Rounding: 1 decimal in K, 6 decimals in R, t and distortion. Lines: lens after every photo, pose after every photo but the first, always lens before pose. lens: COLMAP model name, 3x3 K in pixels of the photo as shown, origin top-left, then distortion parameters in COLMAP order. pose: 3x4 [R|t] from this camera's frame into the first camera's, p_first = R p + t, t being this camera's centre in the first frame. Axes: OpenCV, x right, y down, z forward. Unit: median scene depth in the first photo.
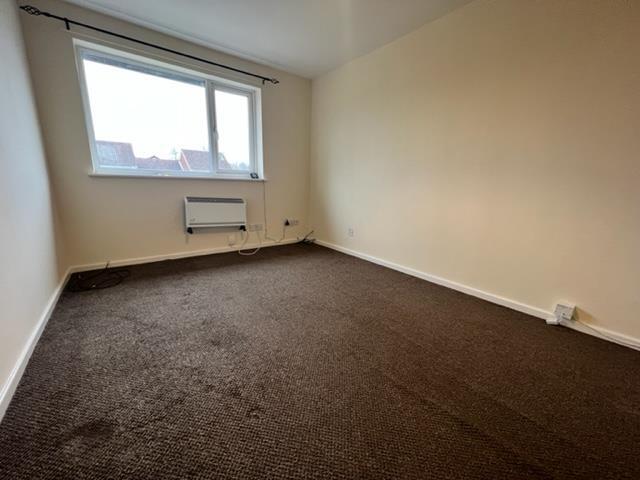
lens RADIAL K [[255.8, 0, 319.8], [0, 255.8, 240.6], [0, 0, 1]] dist [0.002277, -0.000233]
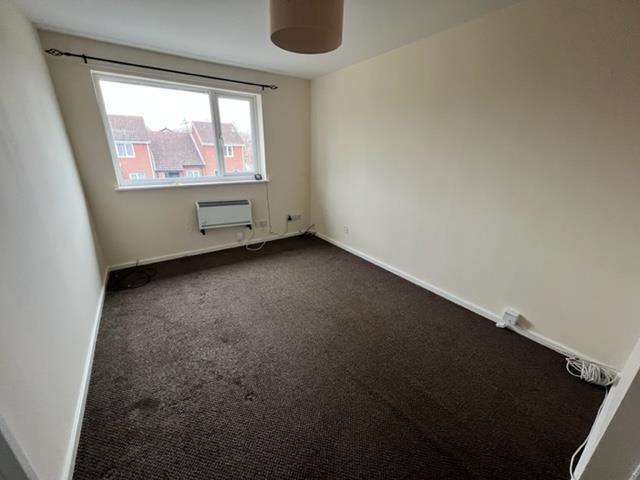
lens RADIAL K [[255.8, 0, 319.7], [0, 255.8, 240.8], [0, 0, 1]] dist [0.002277, -0.000233]
pose [[0.998563, 0.002335, -0.053543, 0.111182], [0.004033, 0.992943, 0.118520, -0.193880], [0.053442, -0.118566, 0.991507, -0.162781]]
